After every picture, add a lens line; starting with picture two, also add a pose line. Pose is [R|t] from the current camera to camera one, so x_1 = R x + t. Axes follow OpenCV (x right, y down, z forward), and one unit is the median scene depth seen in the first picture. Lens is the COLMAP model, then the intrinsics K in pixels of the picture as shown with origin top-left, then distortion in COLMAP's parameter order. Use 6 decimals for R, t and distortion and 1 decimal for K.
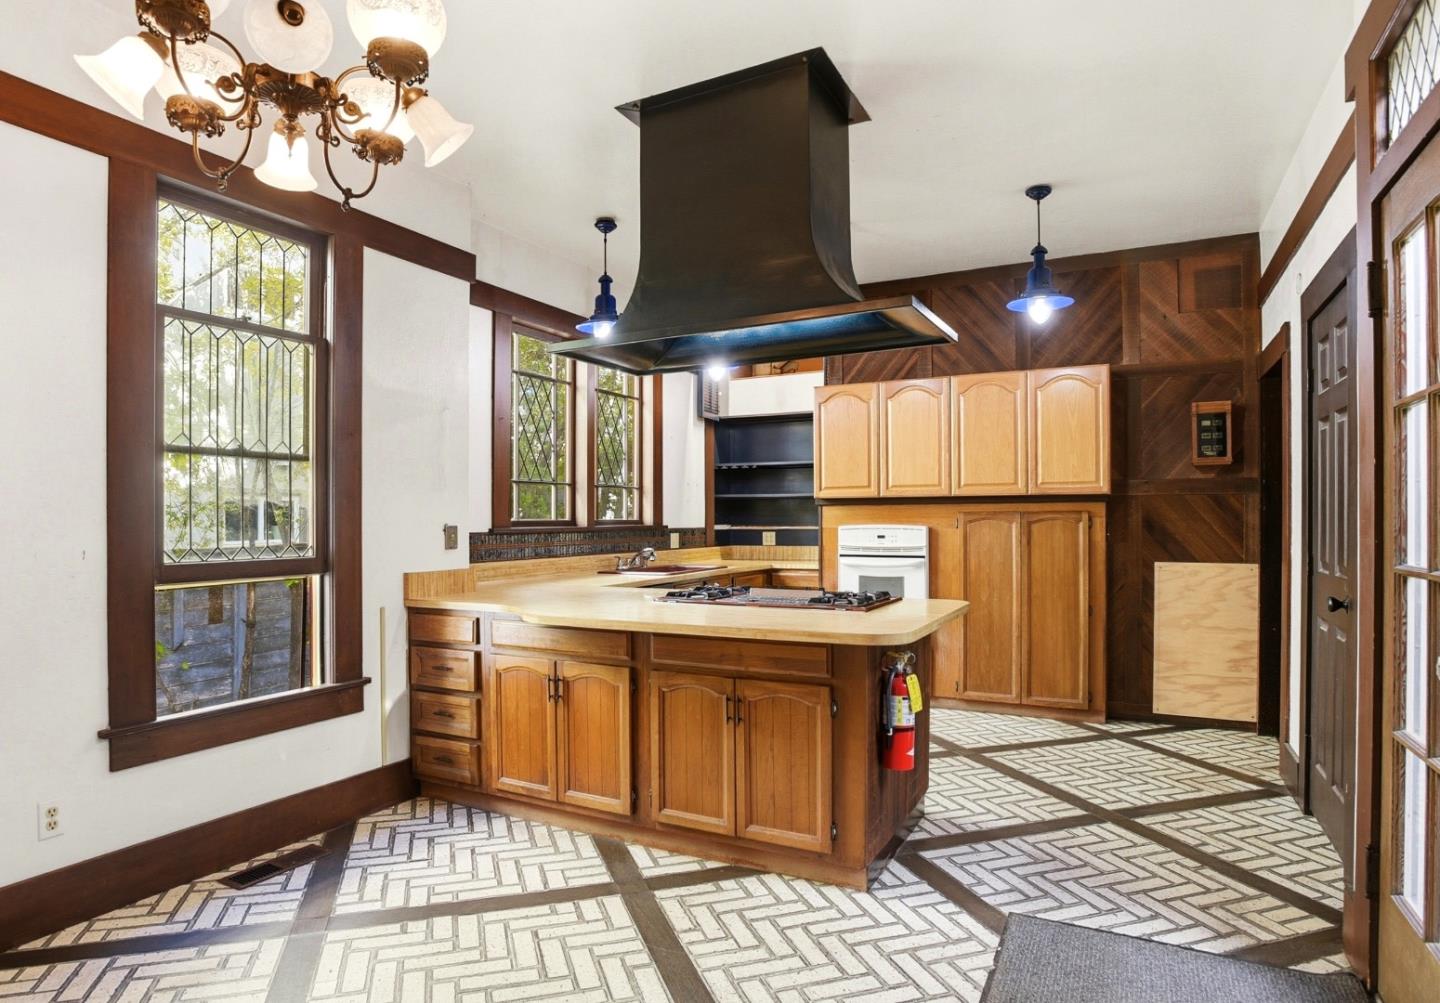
lens RADIAL K [[809.6, 0, 721.9], [0, 809.6, 521.0], [0, 0, 1]] dist [-0.002435, -0.000136]
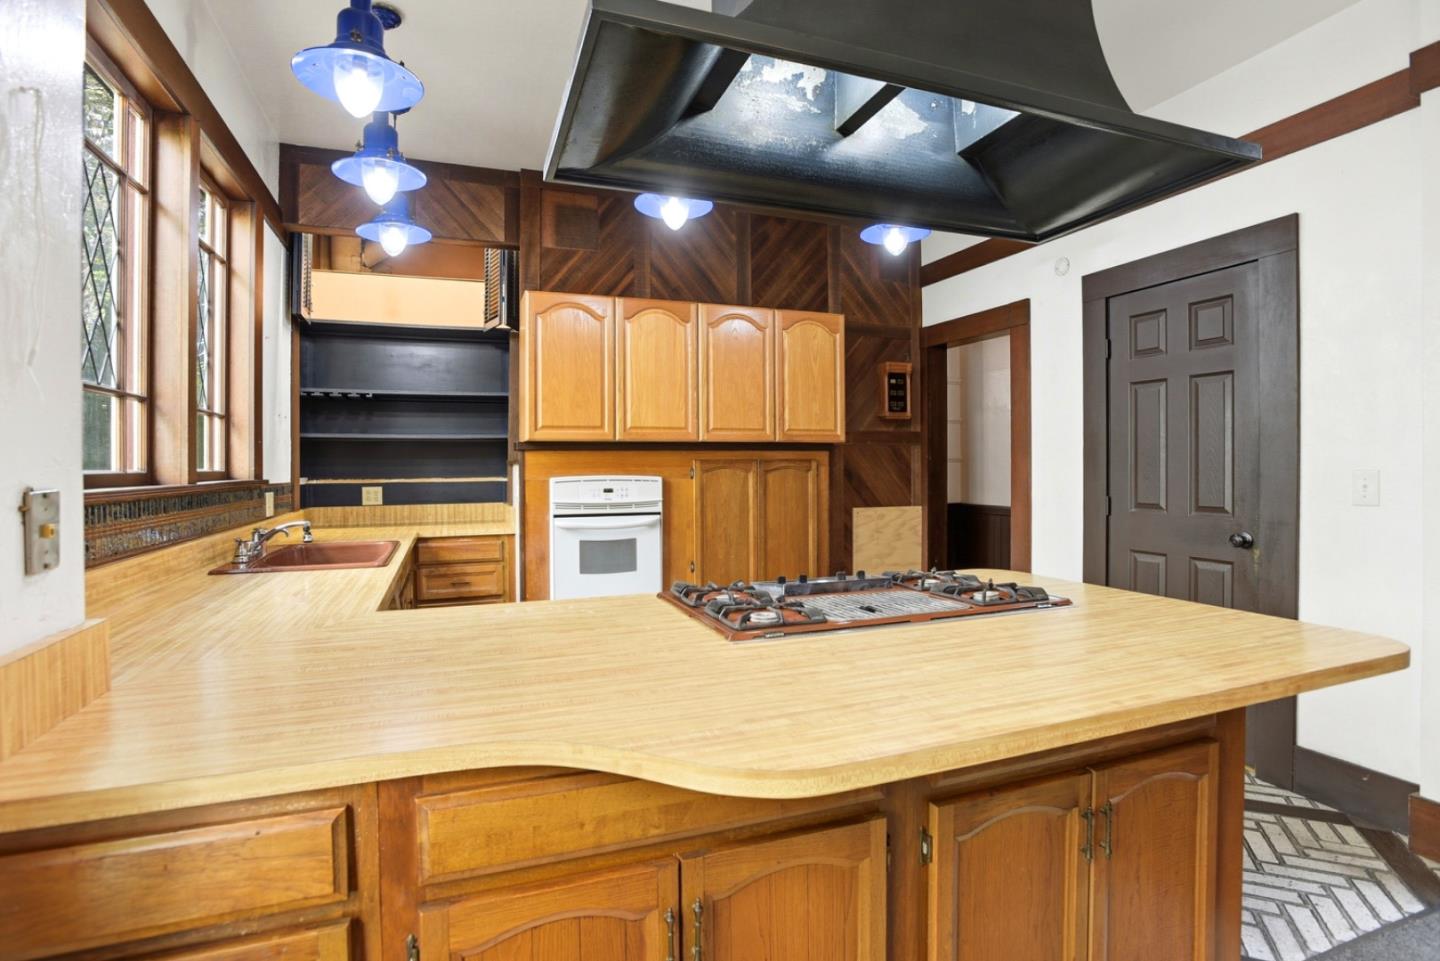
lens RADIAL K [[713.3, 0, 714.0], [0, 713.3, 471.2], [0, 0, 1]] dist [-0.071530, 0.029995]
pose [[0.691235, -0.005089, 0.722612, -0.257999], [0.004733, 0.999986, 0.002515, -0.000880], [-0.722614, 0.001681, 0.691249, 0.469486]]
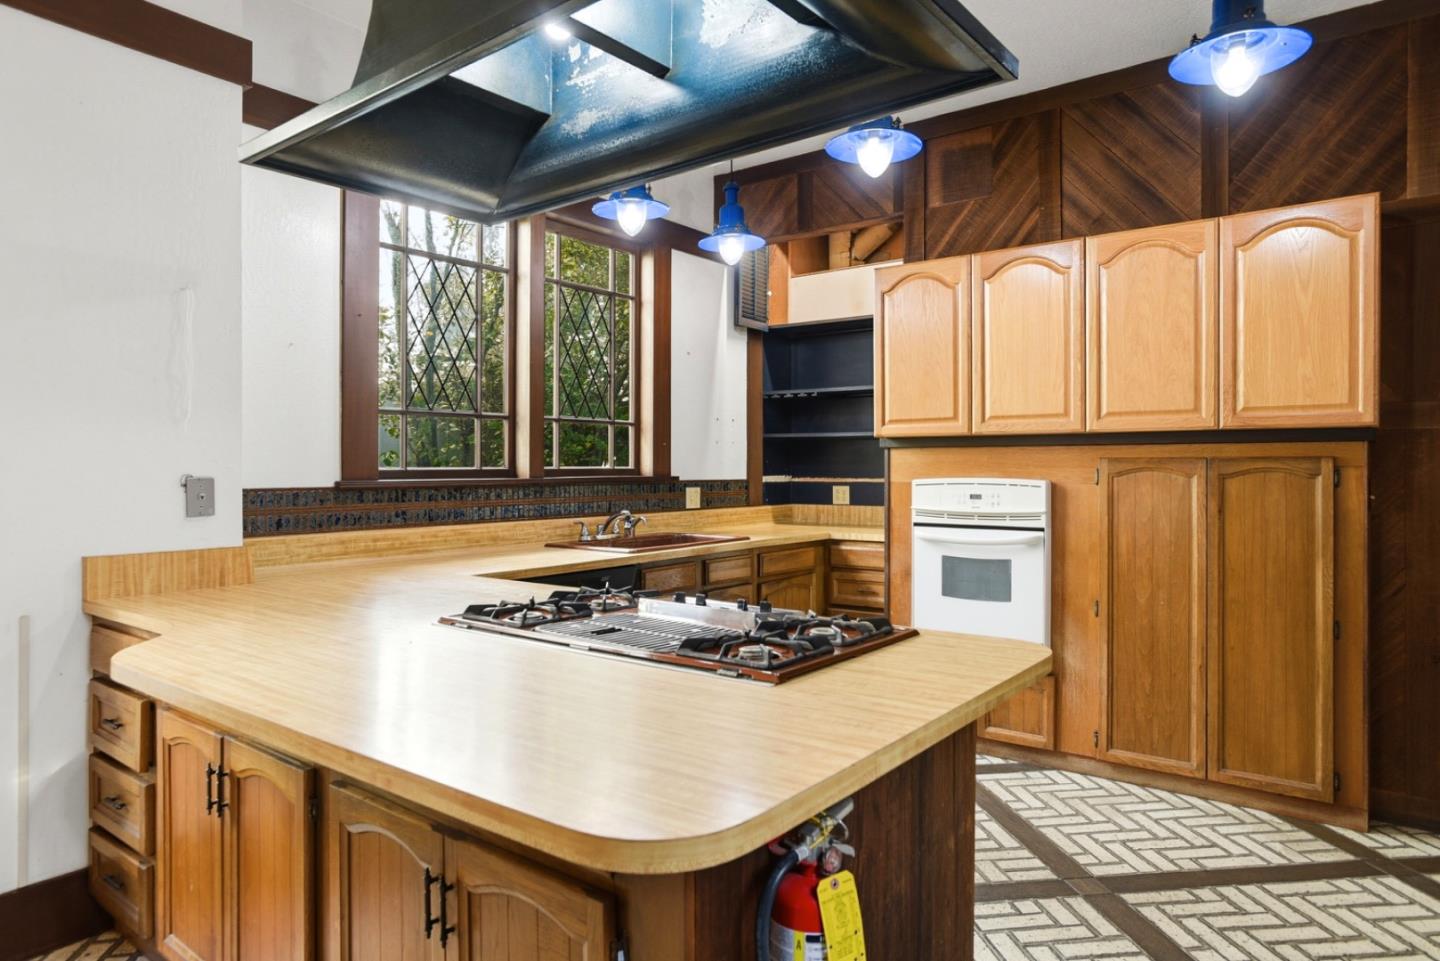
lens RADIAL K [[867.8, 0, 739.2], [0, 867.8, 469.9], [0, 0, 1]] dist [-0.005108, 0.029401]
pose [[0.985580, 0.004345, -0.169154, 0.137529], [-0.004053, 0.999990, 0.002071, -0.002509], [0.169162, -0.001356, 0.985587, 0.309606]]
